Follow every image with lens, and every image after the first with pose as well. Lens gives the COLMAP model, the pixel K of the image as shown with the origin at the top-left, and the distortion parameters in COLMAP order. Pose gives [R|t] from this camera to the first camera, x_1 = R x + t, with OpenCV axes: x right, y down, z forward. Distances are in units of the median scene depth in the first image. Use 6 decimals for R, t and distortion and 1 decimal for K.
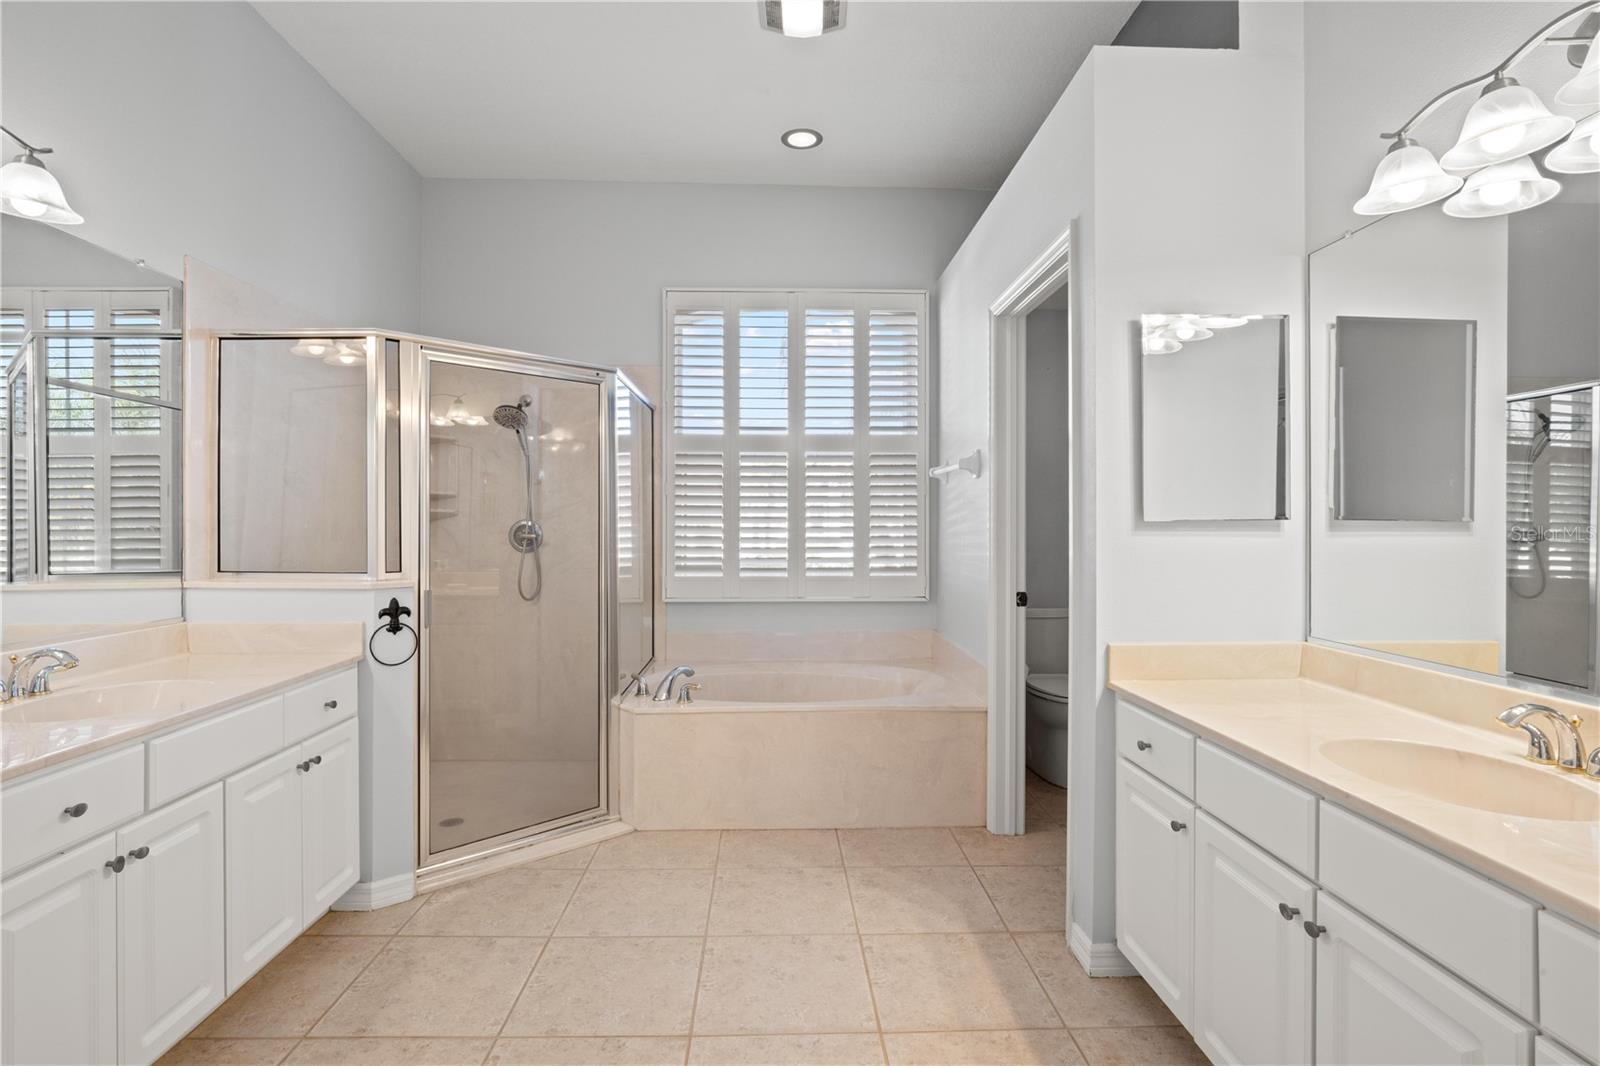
lens RADIAL K [[788.8, 0, 799.9], [0, 788.8, 524.0], [0, 0, 1]] dist [-0.011966, 0.000904]
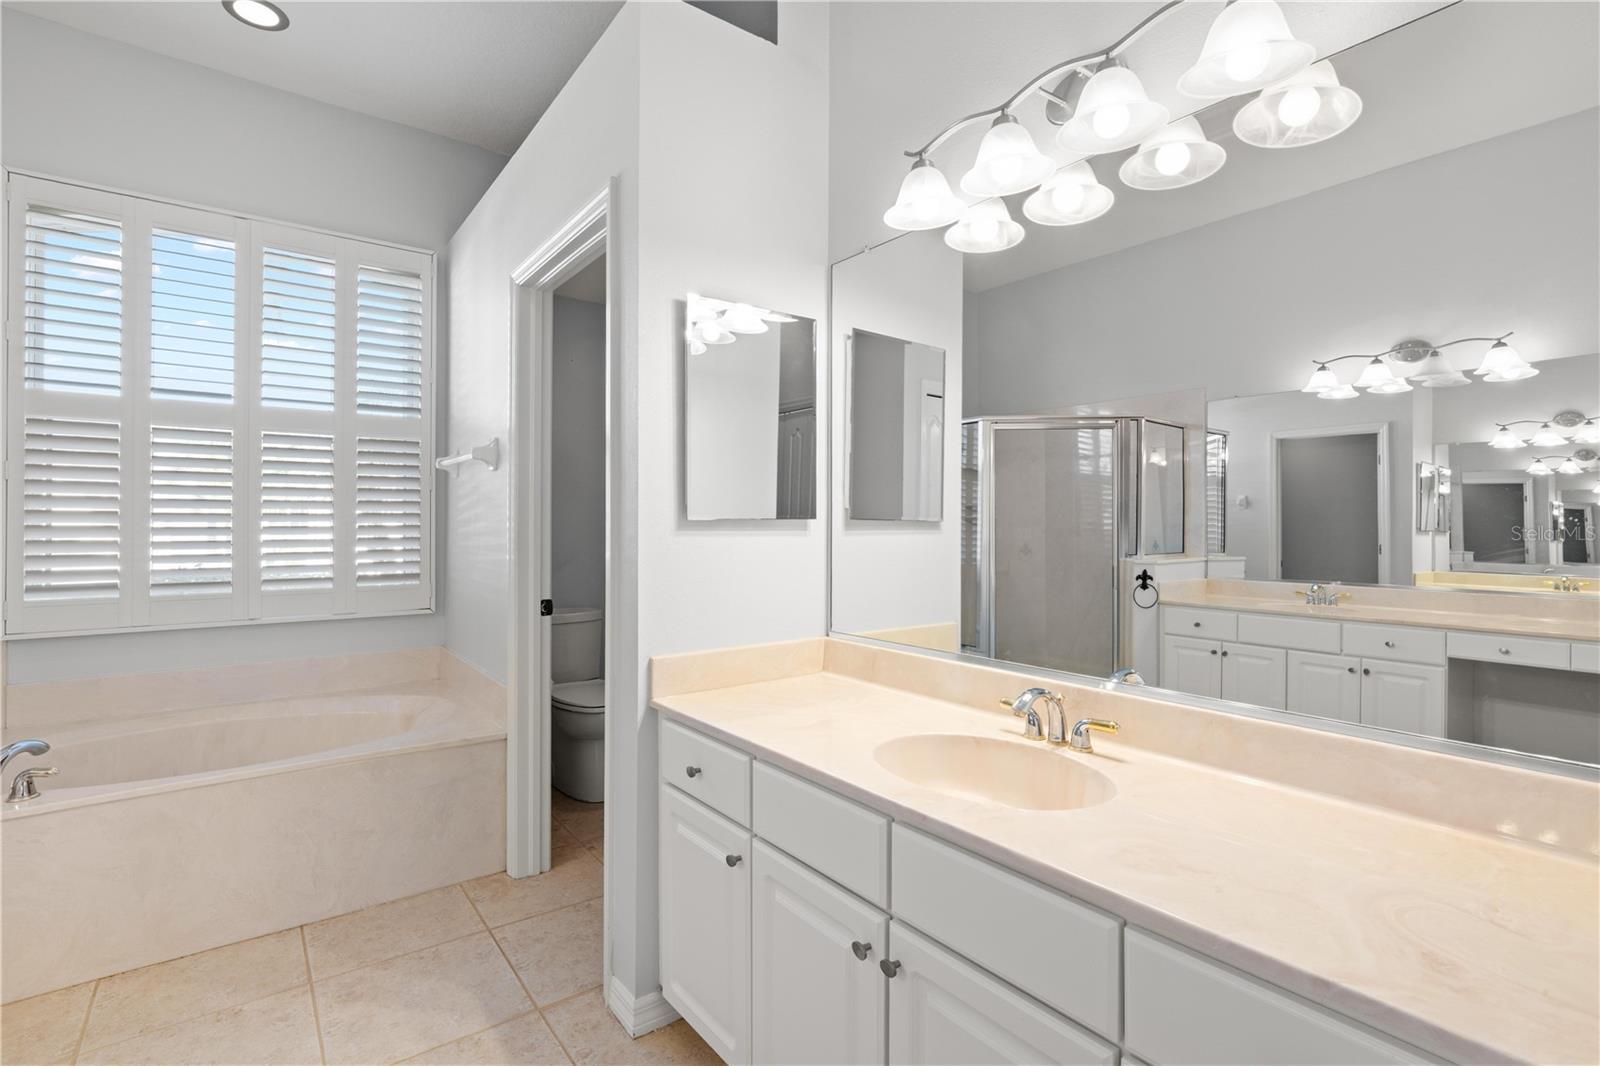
lens RADIAL K [[745.6, 0, 787.7], [0, 745.6, 522.0], [0, 0, 1]] dist [-0.017840, 0.005331]
pose [[0.824693, 0.002504, 0.565575, 0.035668], [-0.001199, 0.999996, -0.002678, 0.000896], [-0.565579, 0.001531, 0.824692, 0.183365]]
